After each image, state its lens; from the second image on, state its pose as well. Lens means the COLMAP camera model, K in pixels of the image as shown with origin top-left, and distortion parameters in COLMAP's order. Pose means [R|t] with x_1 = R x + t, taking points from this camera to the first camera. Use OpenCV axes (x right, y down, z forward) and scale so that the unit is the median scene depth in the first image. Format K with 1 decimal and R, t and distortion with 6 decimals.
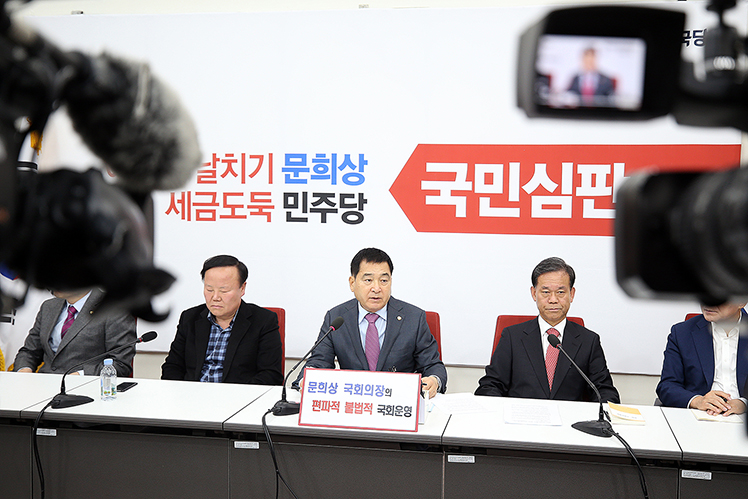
lens RADIAL K [[830.5, 0, 395.6], [0, 830.5, 251.9], [0, 0, 1]] dist [0.025763, 0.020195]
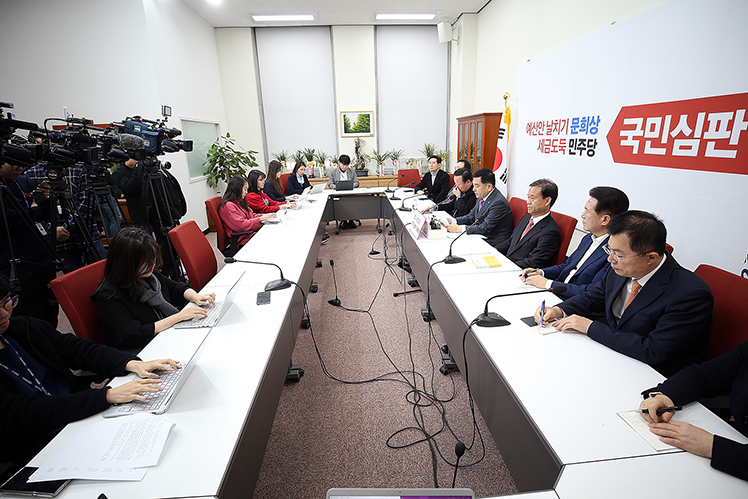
lens RADIAL K [[360.4, 0, 374.0], [0, 360.4, 249.5], [0, 0, 1]] dist [-0.049372, 0.012050]
pose [[0.230069, 0.264765, -0.936465, 0.631542], [-0.031080, 0.963788, 0.264854, -0.028092], [0.972678, -0.031829, 0.229967, 0.363835]]
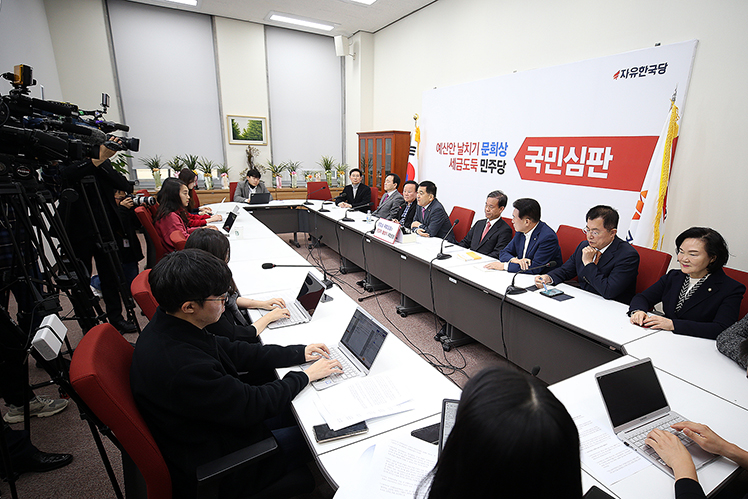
lens RADIAL K [[387.9, 0, 402.8], [0, 387.9, 271.0], [0, 0, 1]] dist [-0.043820, 0.001368]
pose [[0.638185, 0.231739, -0.734178, 0.629280], [-0.076173, 0.967950, 0.239314, -0.009644], [0.766105, -0.096802, 0.635383, 0.099869]]
